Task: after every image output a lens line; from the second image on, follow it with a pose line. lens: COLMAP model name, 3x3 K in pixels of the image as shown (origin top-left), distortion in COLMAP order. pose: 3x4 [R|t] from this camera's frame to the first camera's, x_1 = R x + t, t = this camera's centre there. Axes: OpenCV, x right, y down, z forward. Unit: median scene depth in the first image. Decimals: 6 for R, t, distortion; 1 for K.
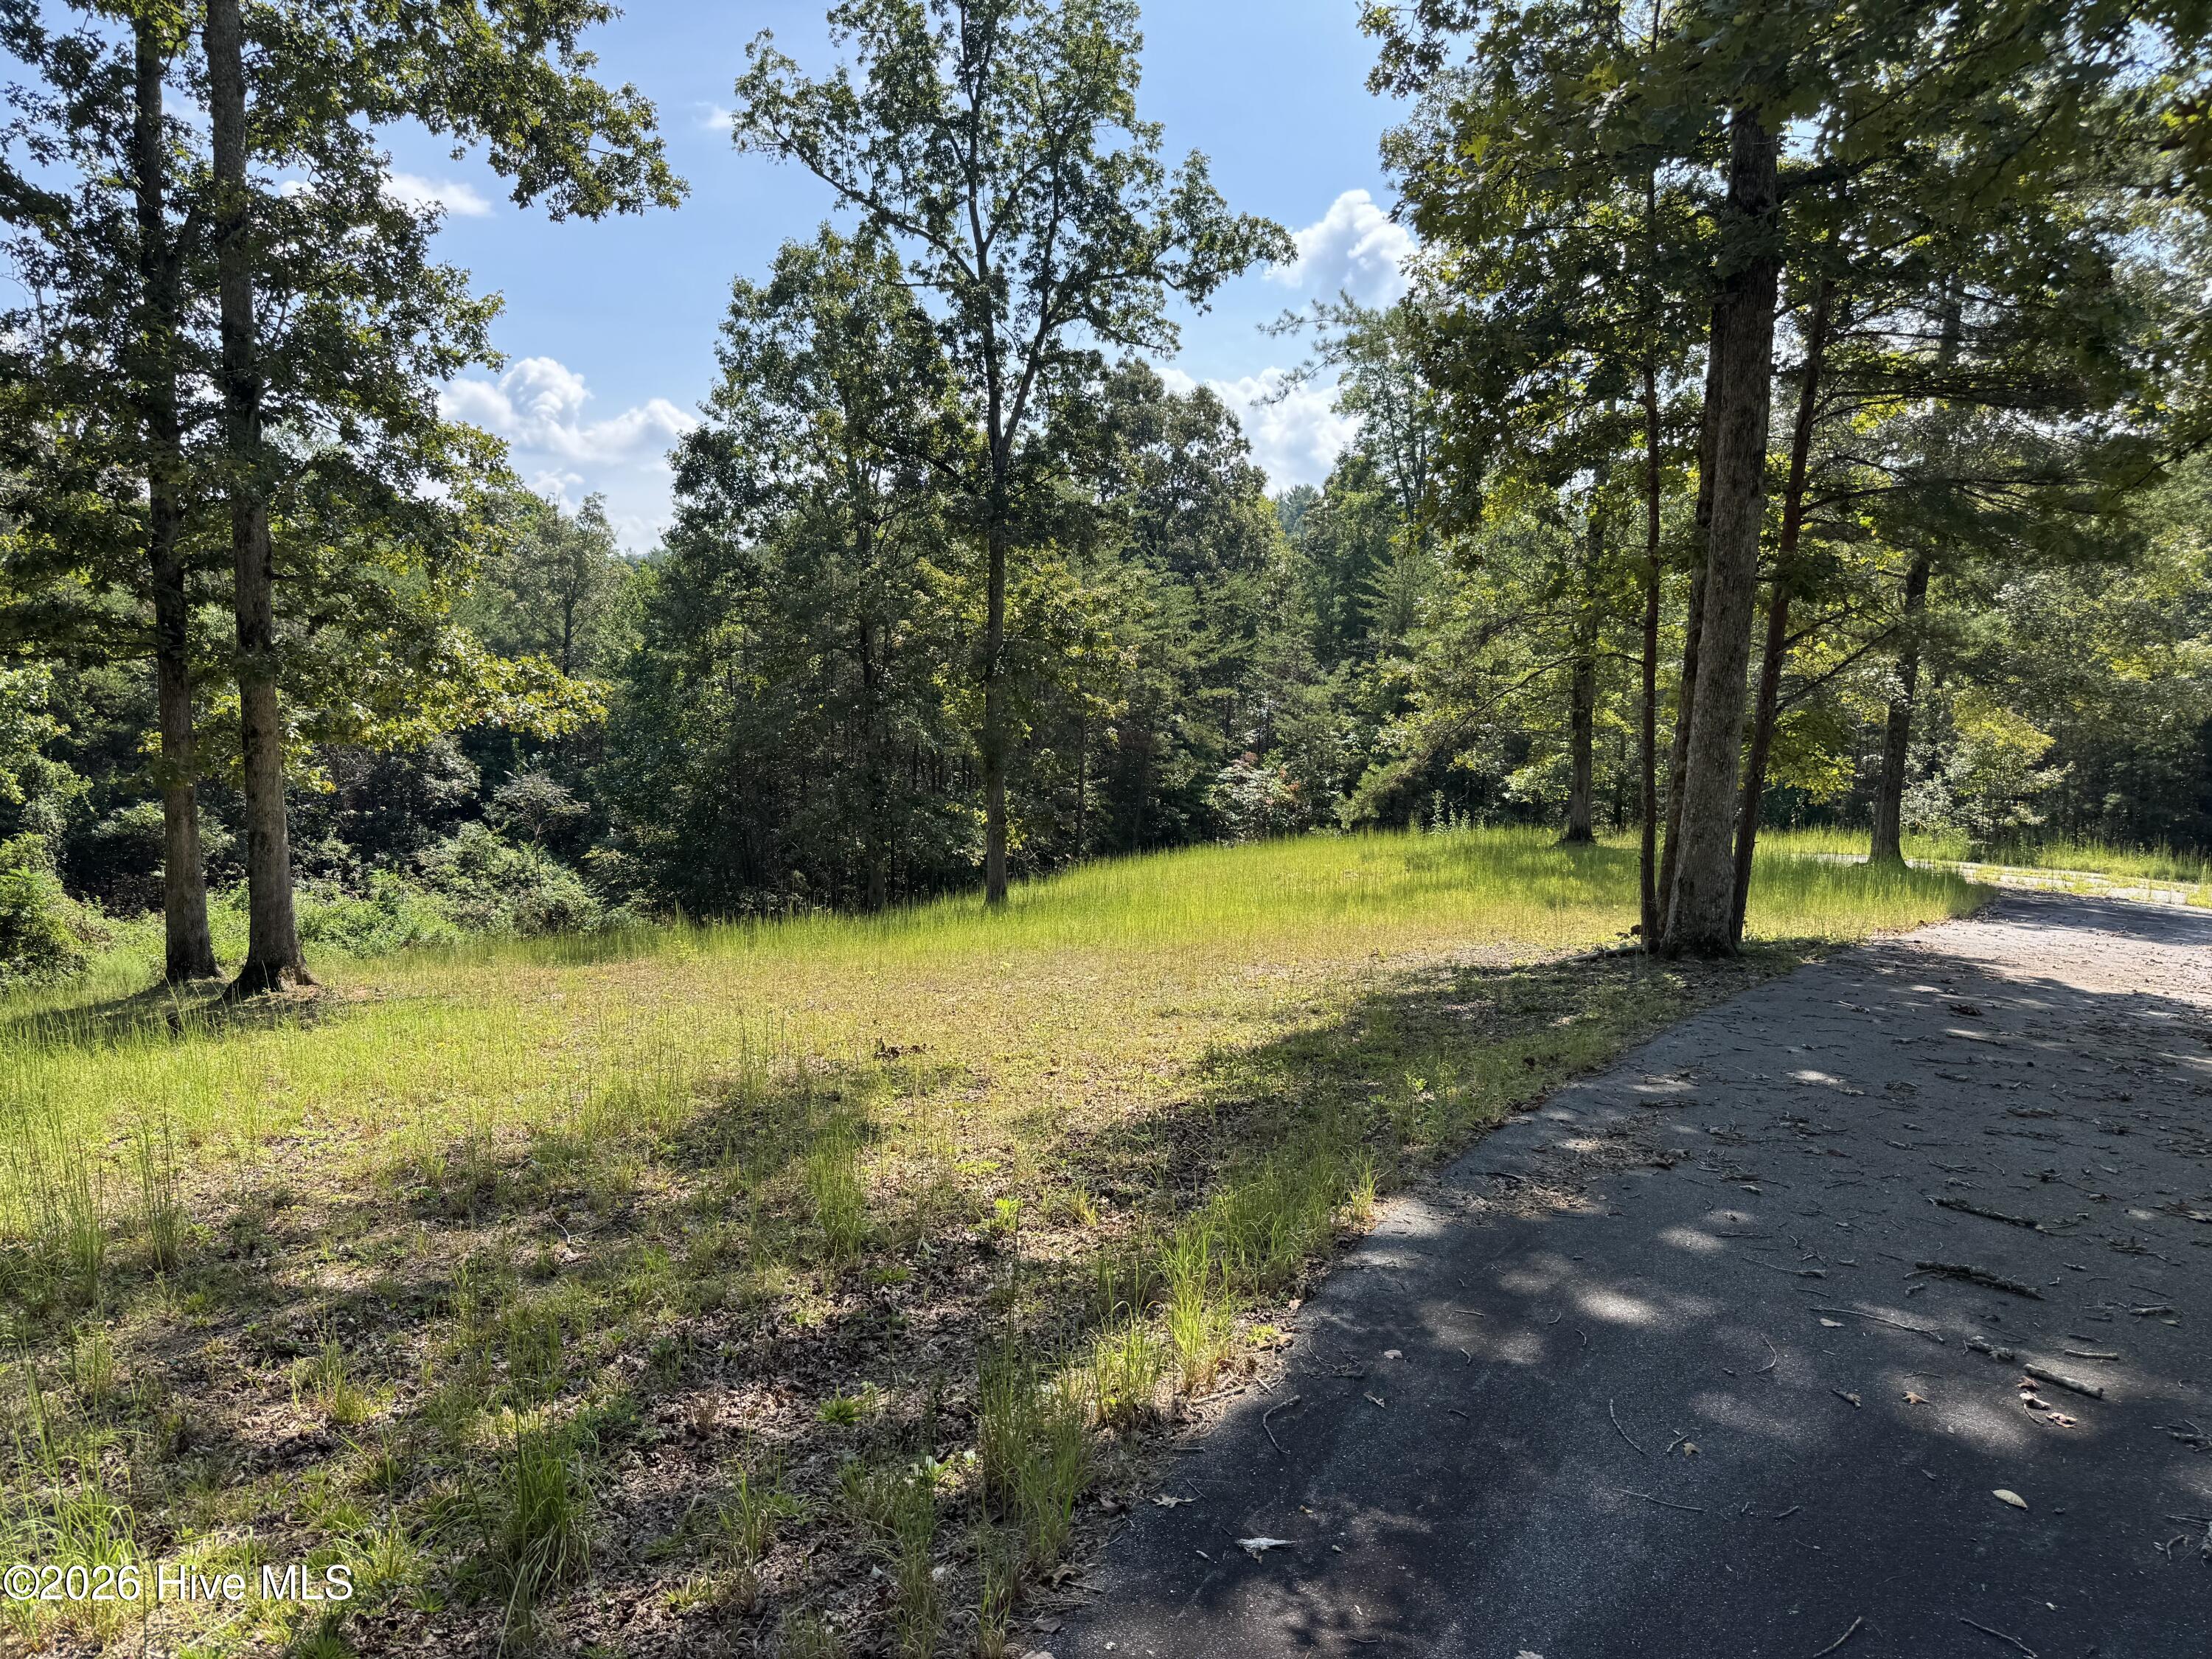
lens RADIAL K [[1547.1, 0, 1108.6], [0, 1547.1, 838.0], [0, 0, 1]] dist [0.055793, -0.069122]
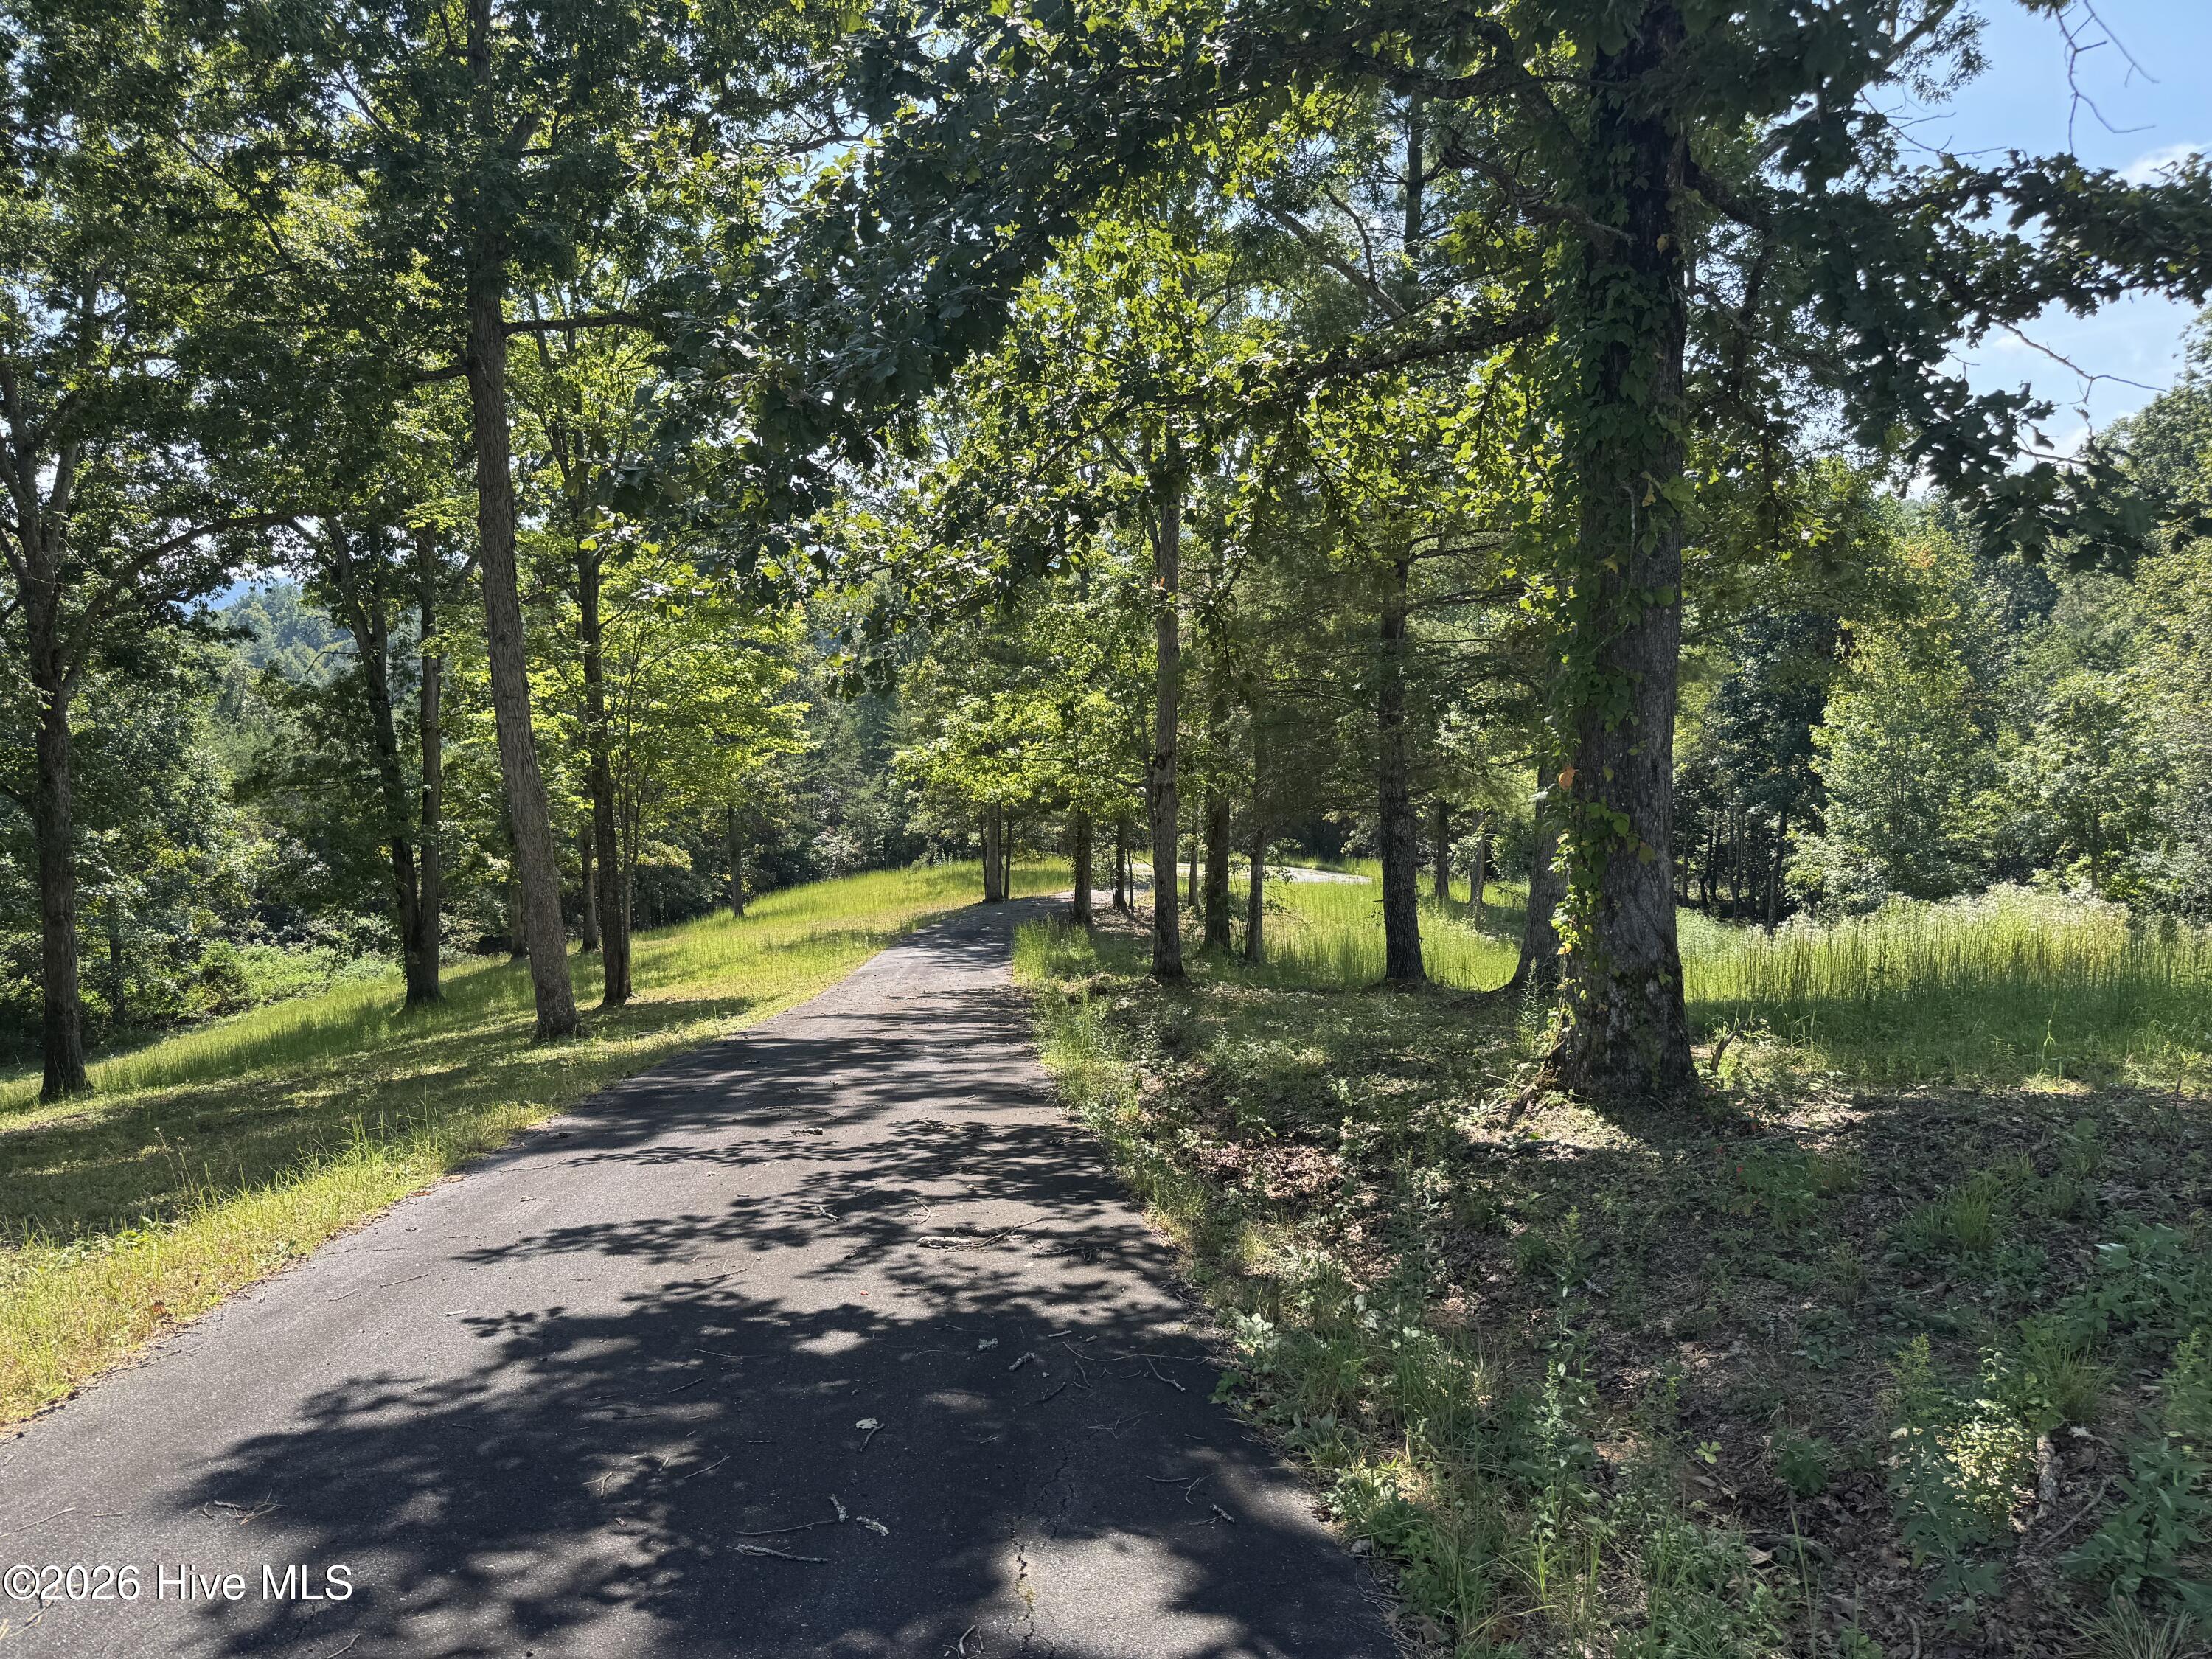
lens RADIAL K [[1547.1, 0, 1100.2], [0, 1547.1, 846.2], [0, 0, 1]] dist [0.055793, -0.069122]
pose [[0.951295, -0.067380, 0.300829, -0.152612], [0.069849, 0.997554, 0.002552, -0.016566], [-0.300266, 0.018585, 0.953675, -0.801099]]
